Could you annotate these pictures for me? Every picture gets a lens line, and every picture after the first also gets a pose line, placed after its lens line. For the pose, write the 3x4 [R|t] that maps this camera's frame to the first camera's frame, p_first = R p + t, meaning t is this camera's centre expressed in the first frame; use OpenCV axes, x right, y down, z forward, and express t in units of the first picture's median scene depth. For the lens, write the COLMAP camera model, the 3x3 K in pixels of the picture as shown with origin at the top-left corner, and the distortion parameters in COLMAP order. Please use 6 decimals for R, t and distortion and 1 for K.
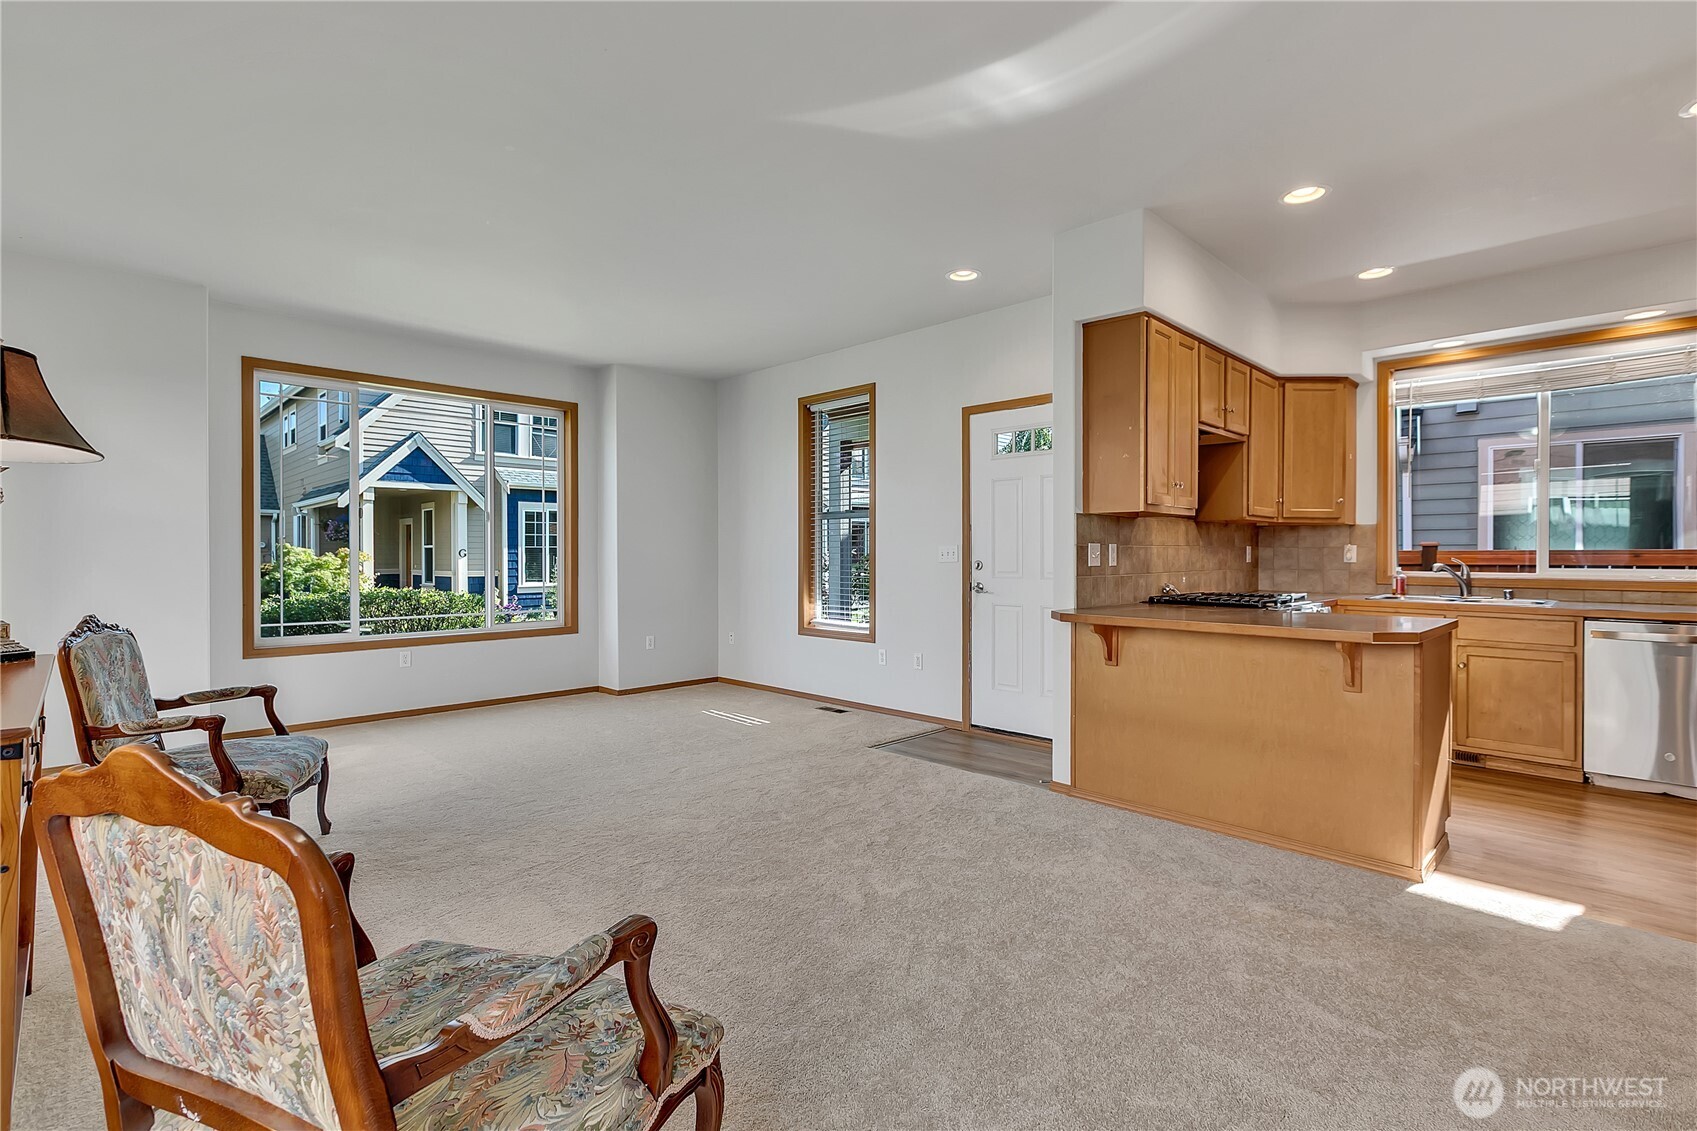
lens RADIAL K [[786.9, 0, 852.7], [0, 786.9, 556.5], [0, 0, 1]] dist [0.001216, 0.000082]
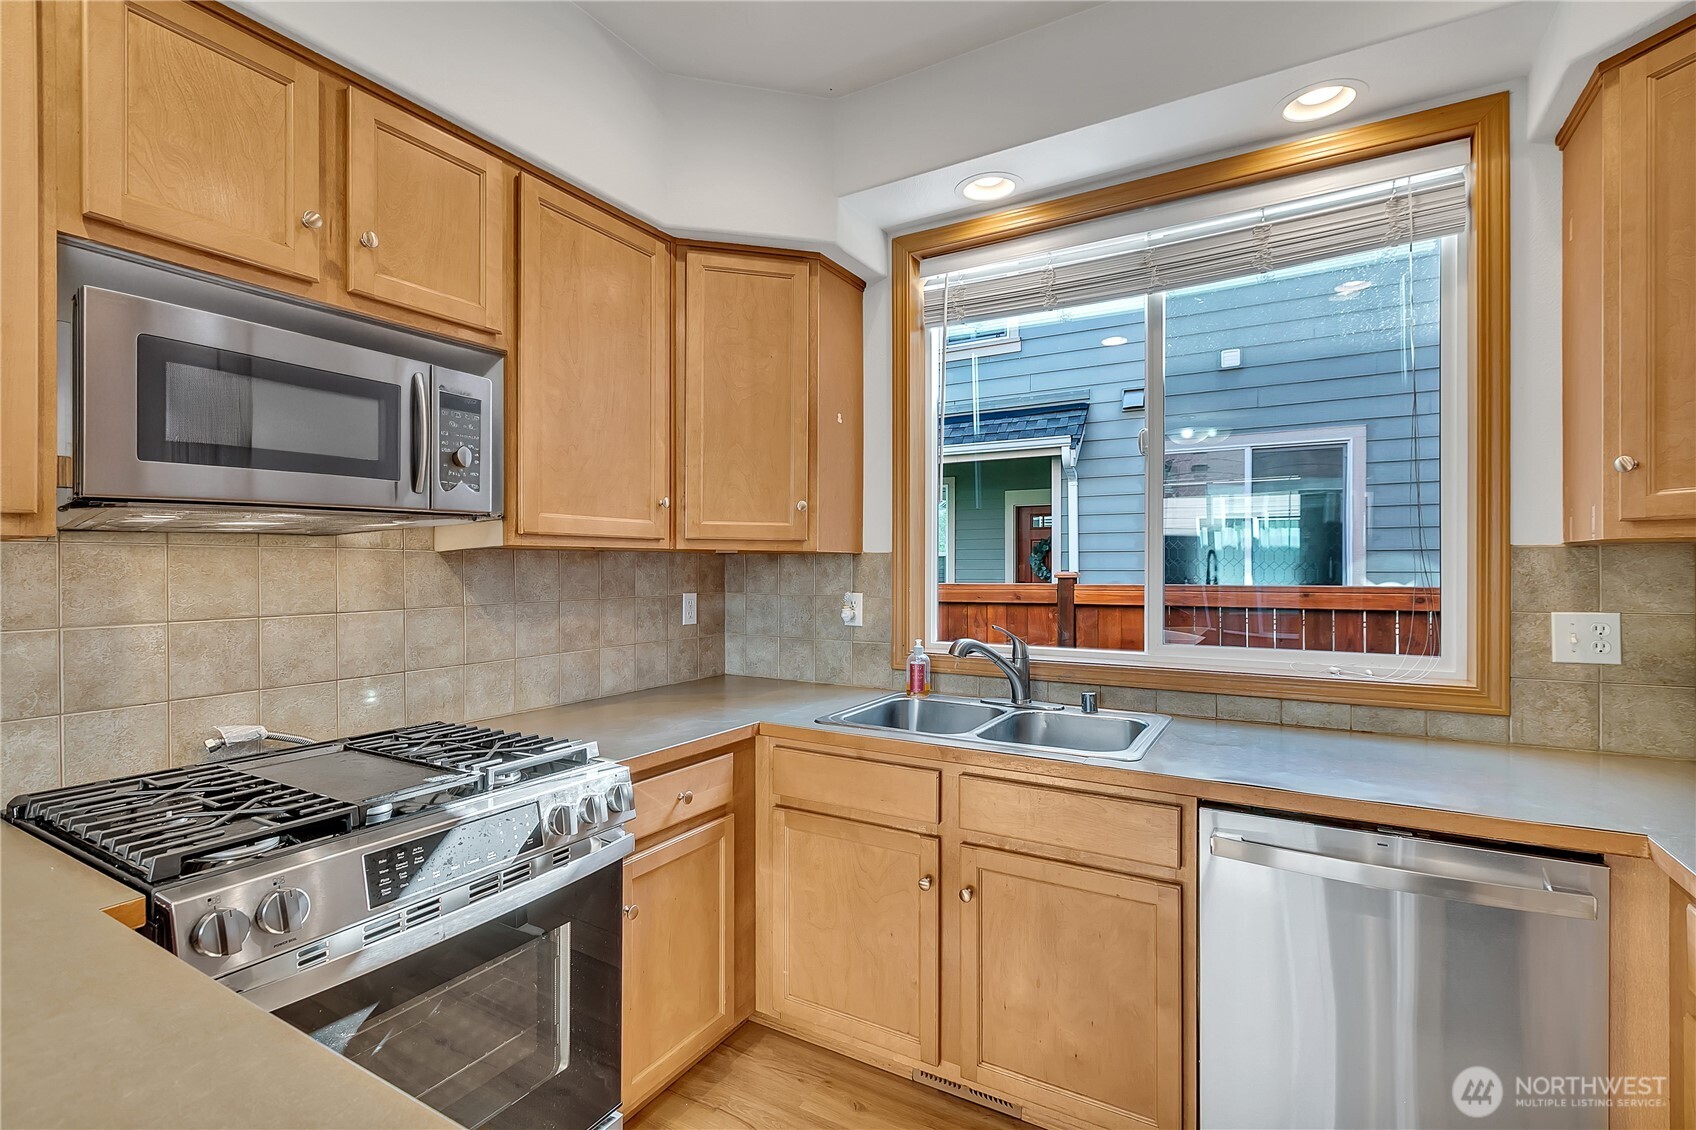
lens RADIAL K [[786.4, 0, 842.8], [0, 786.4, 566.3], [0, 0, 1]] dist [0.001216, 0.000082]
pose [[0.968763, 0.000311, 0.247986, 0.402549], [0.000454, 0.999995, -0.003027, -0.024575], [-0.247986, 0.003045, 0.968759, 0.404621]]
